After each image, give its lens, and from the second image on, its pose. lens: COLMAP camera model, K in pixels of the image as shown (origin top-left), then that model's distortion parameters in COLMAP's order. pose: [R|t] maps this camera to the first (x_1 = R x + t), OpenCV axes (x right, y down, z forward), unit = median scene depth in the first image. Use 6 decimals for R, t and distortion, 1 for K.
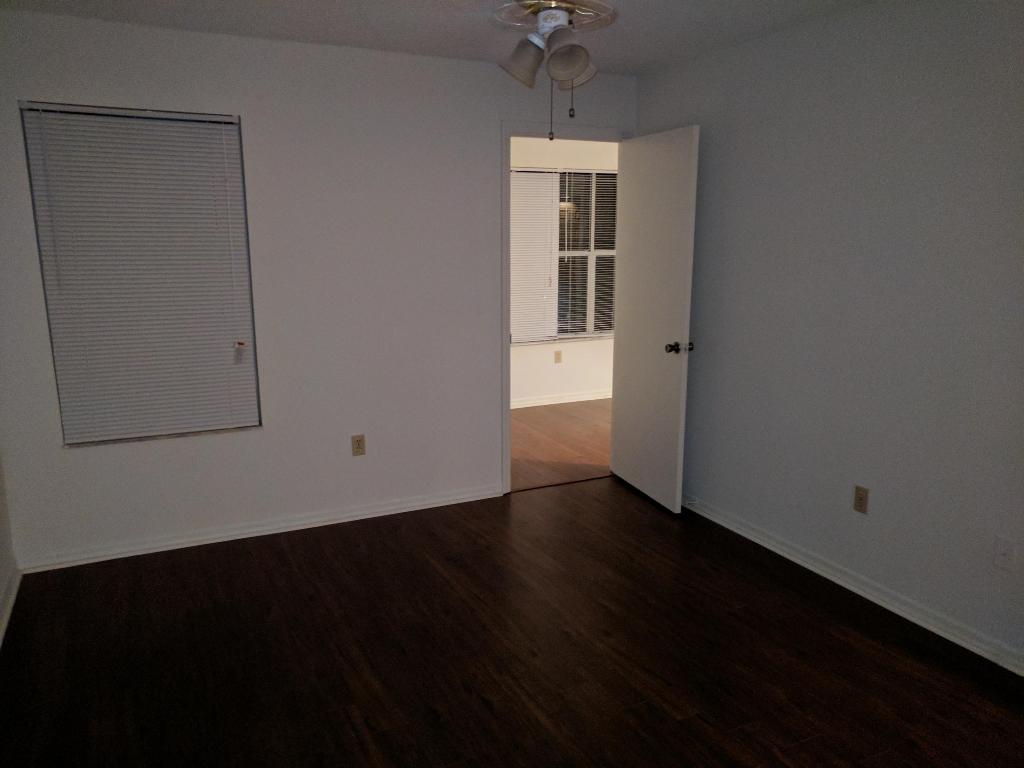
lens RADIAL K [[753.4, 0, 512.0], [0, 753.4, 384.0], [0, 0, 1]] dist [-0.000317, 0.006880]
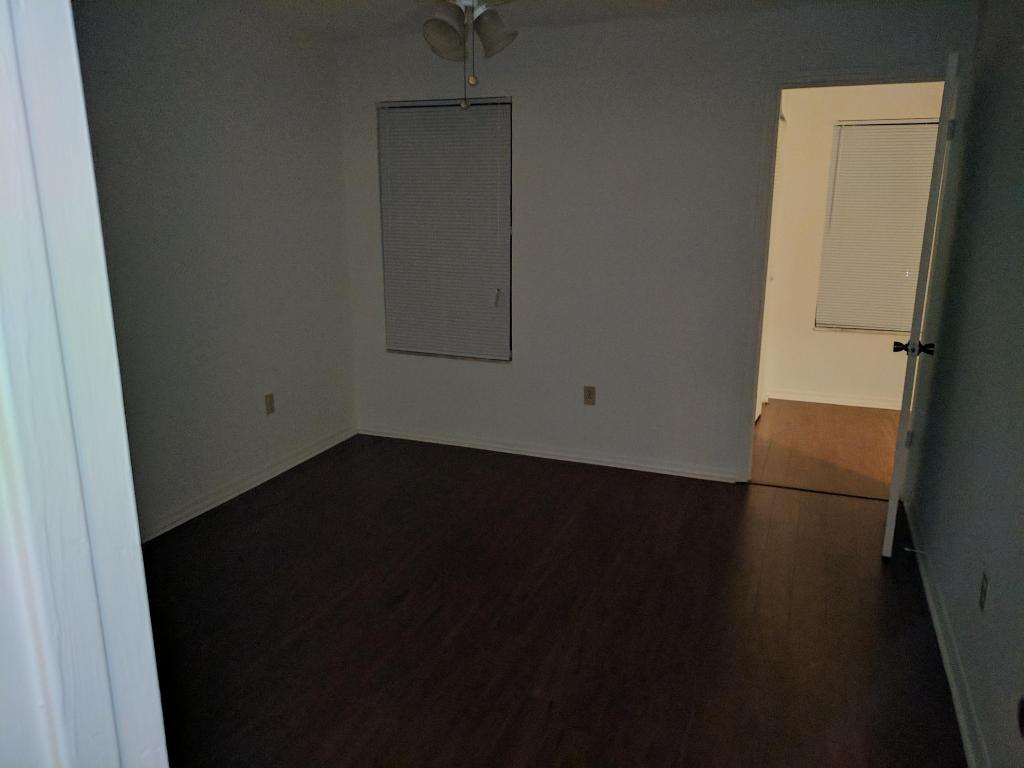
lens RADIAL K [[753.4, 0, 512.0], [0, 753.4, 384.0], [0, 0, 1]] dist [-0.000317, 0.006880]
pose [[0.679883, 0.177256, -0.711576, 0.517209], [-0.150315, 0.983429, 0.101356, -0.029643], [0.717750, 0.038051, 0.695261, 0.178729]]
